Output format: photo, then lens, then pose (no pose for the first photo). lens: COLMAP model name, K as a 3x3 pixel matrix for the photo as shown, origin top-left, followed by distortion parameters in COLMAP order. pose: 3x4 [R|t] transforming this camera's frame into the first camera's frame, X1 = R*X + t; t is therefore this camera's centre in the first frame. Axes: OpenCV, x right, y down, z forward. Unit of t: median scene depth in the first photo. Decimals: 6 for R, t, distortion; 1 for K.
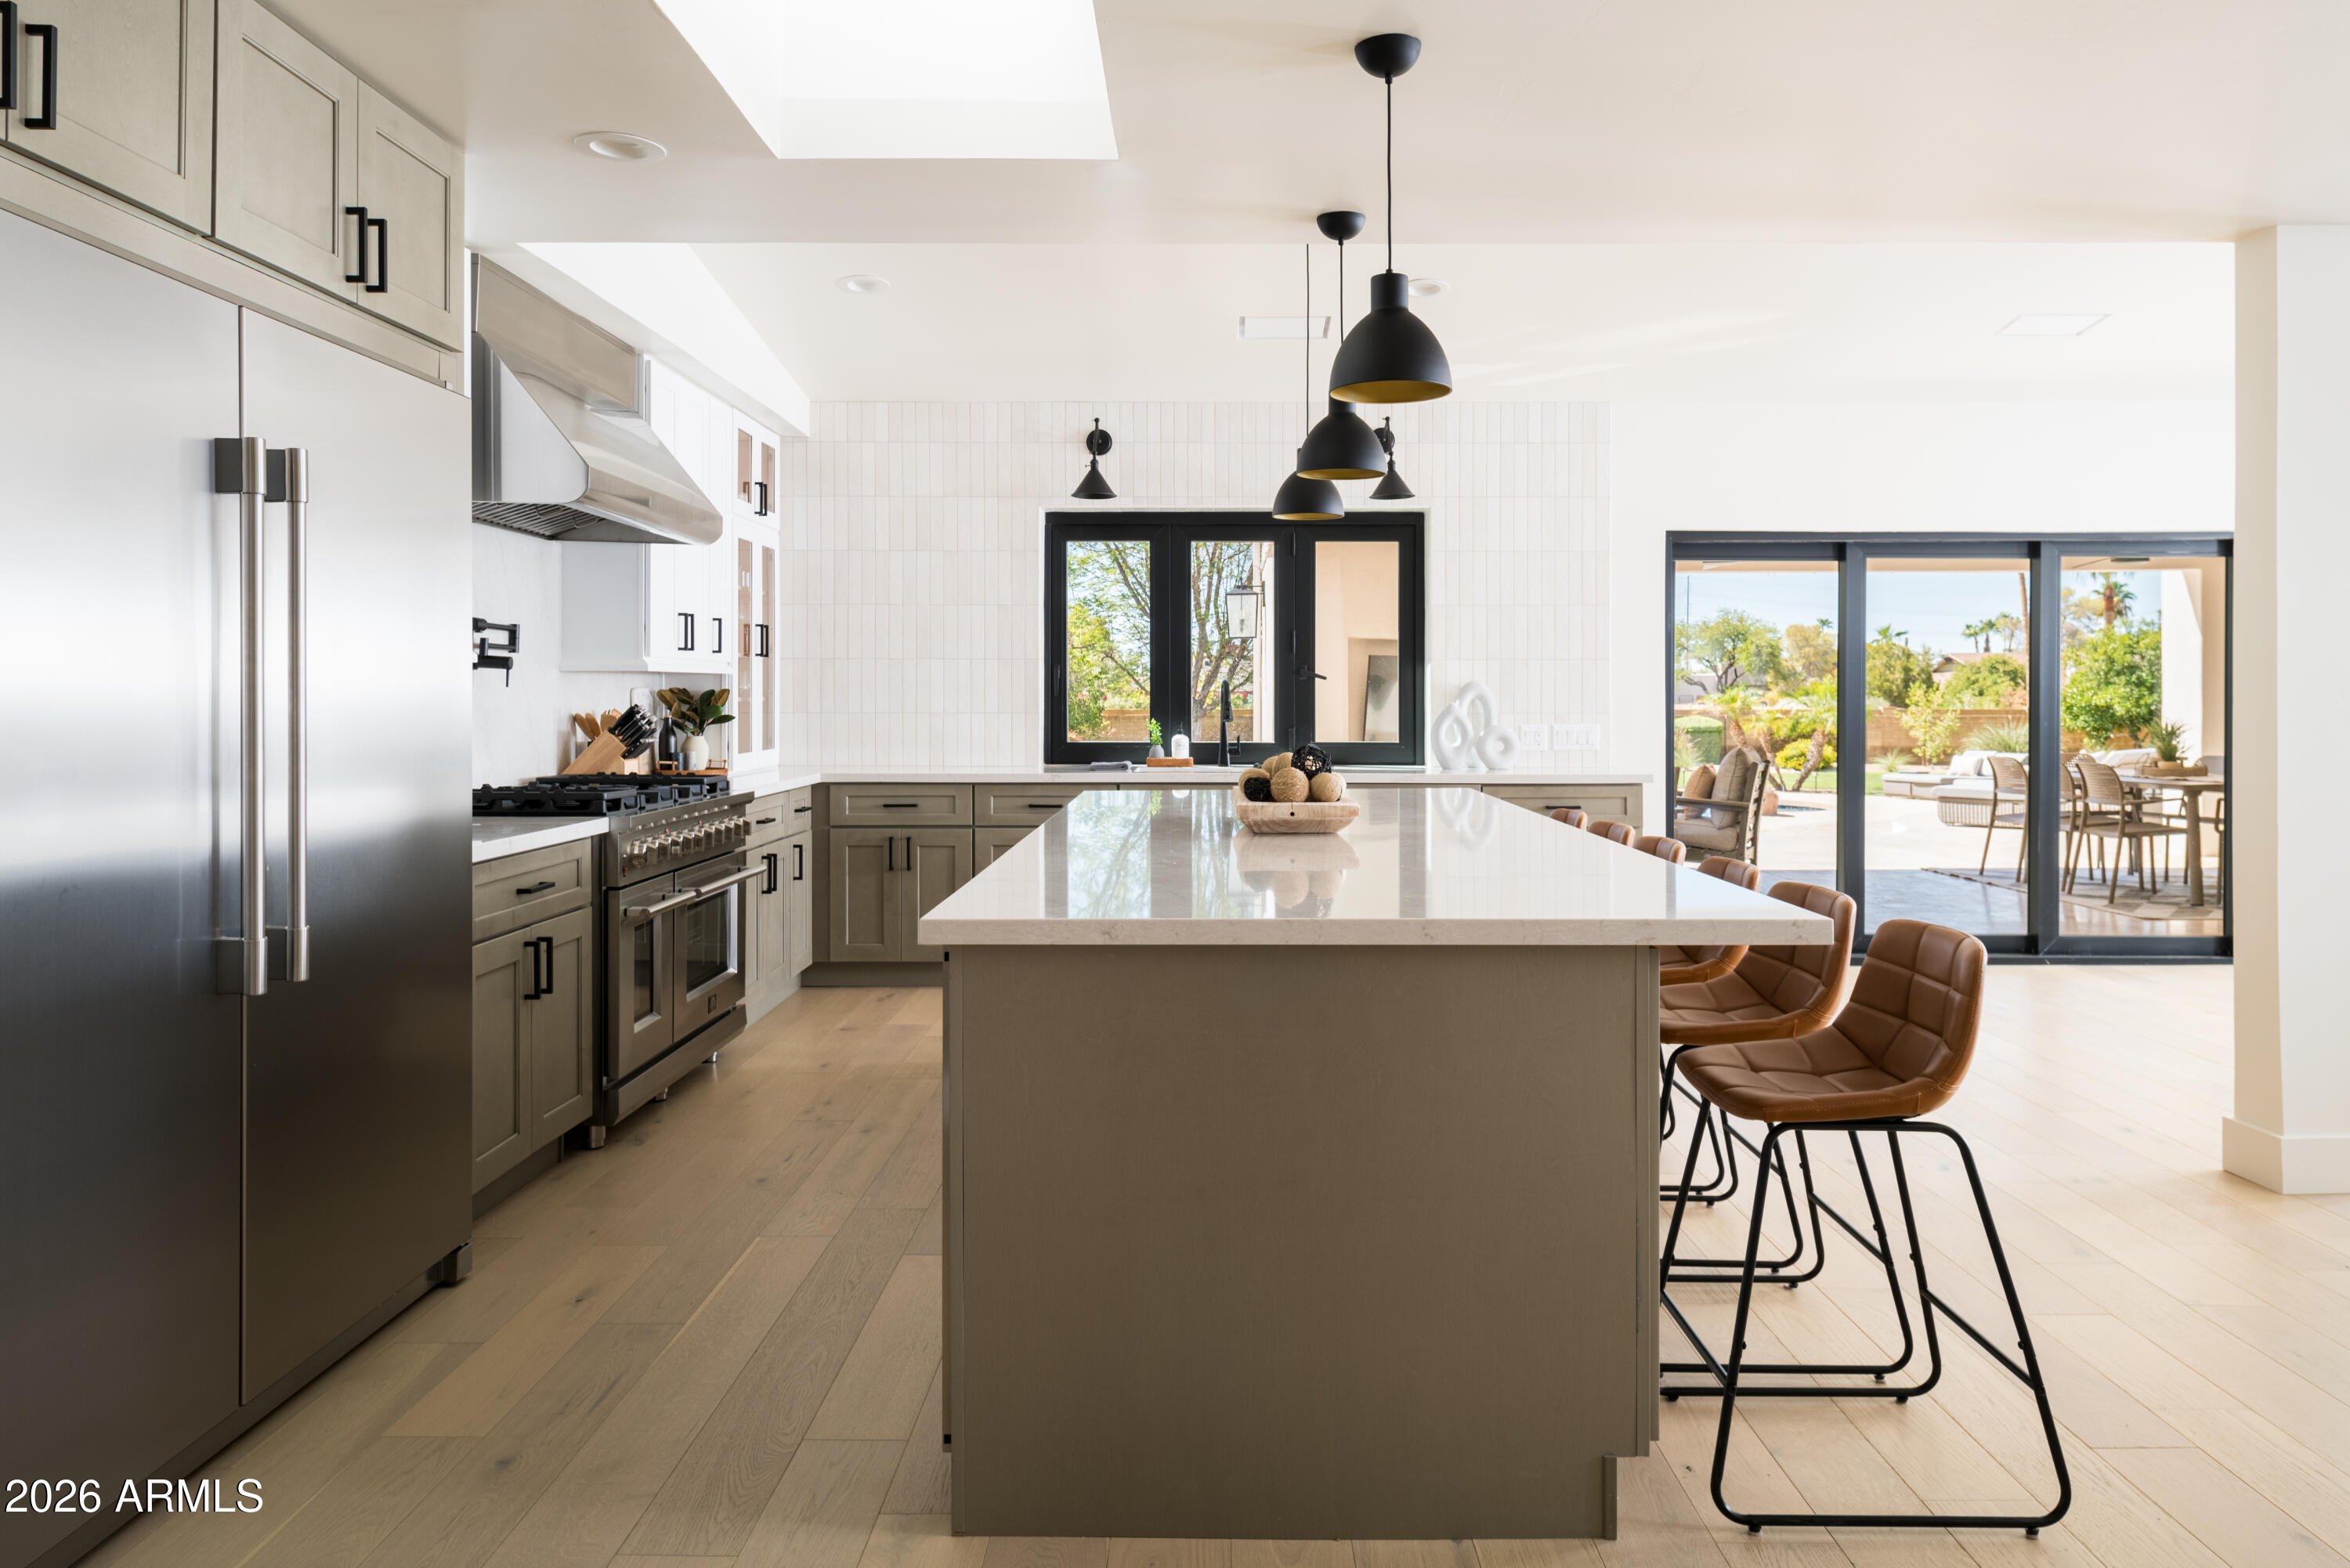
lens RADIAL K [[1641.5, 0, 1189.3], [0, 1641.5, 692.6], [0, 0, 1]] dist [0.002050, 0.000241]
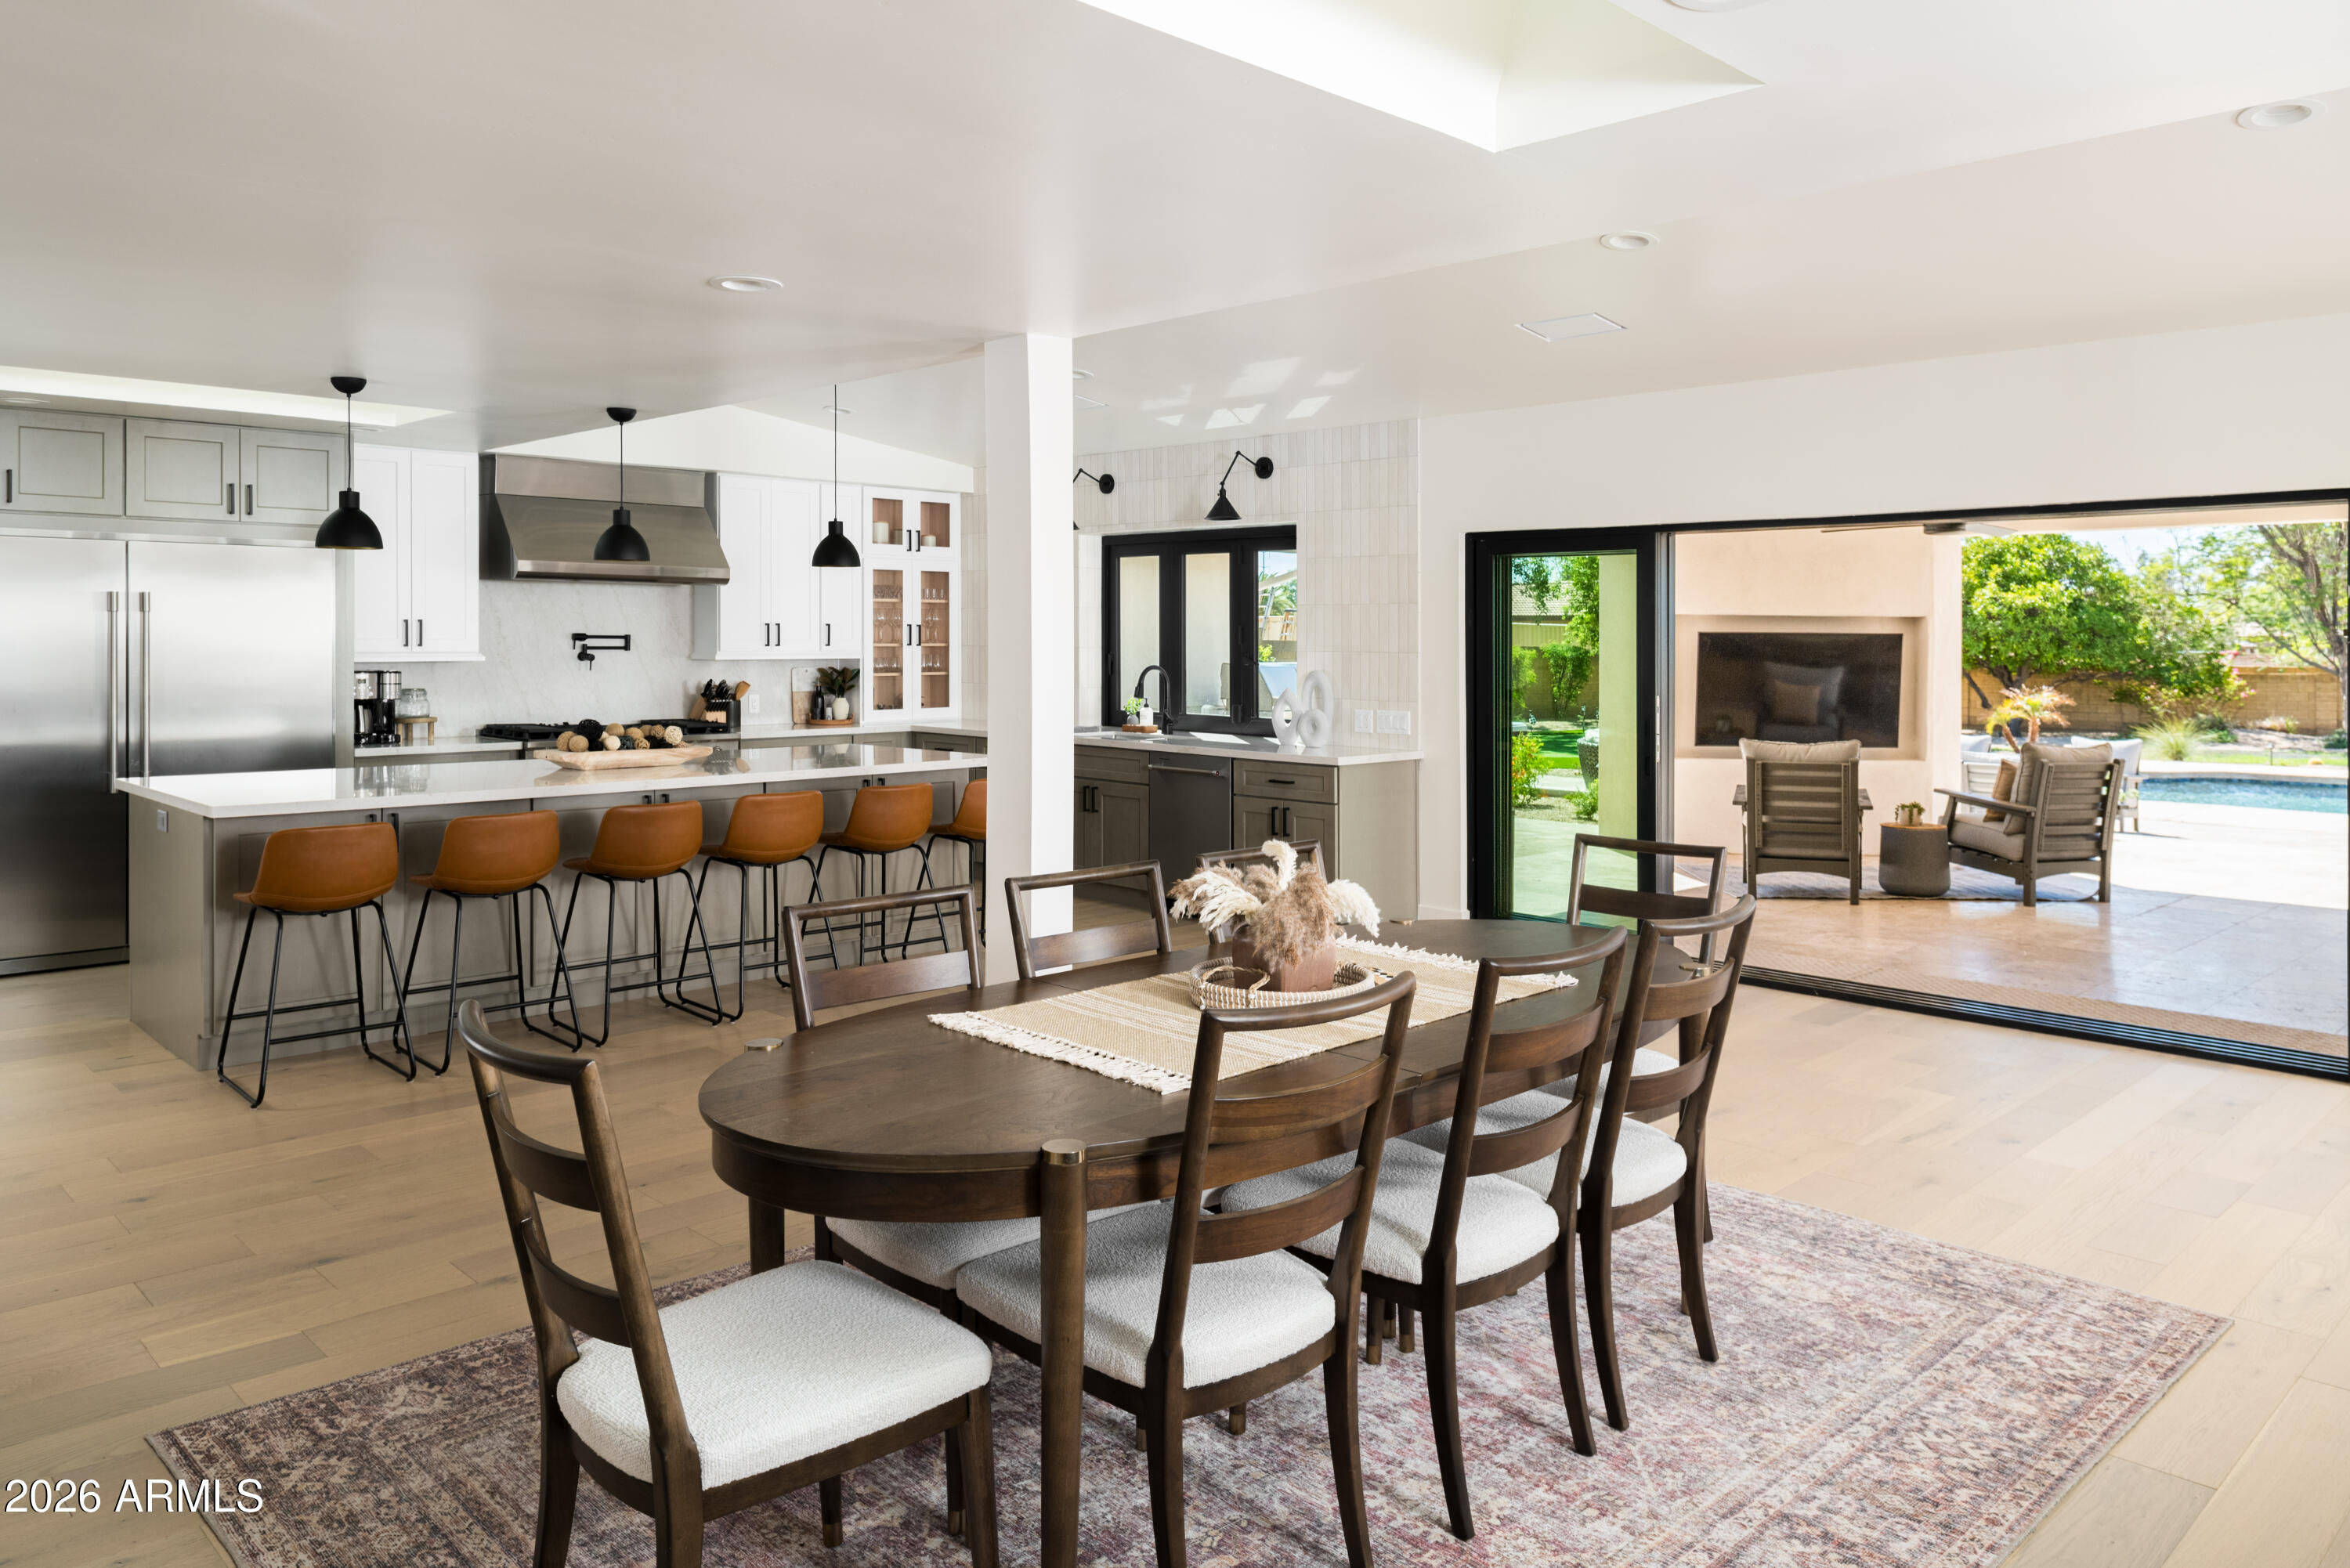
lens RADIAL K [[1594.7, 0, 1178.5], [0, 1594.7, 643.4], [0, 0, 1]] dist [0.004533, -0.000489]
pose [[0.702296, 0.004244, -0.711872, 1.101134], [-0.002810, 0.999991, 0.003190, -0.034318], [0.711879, -0.000240, 0.702302, 0.165647]]
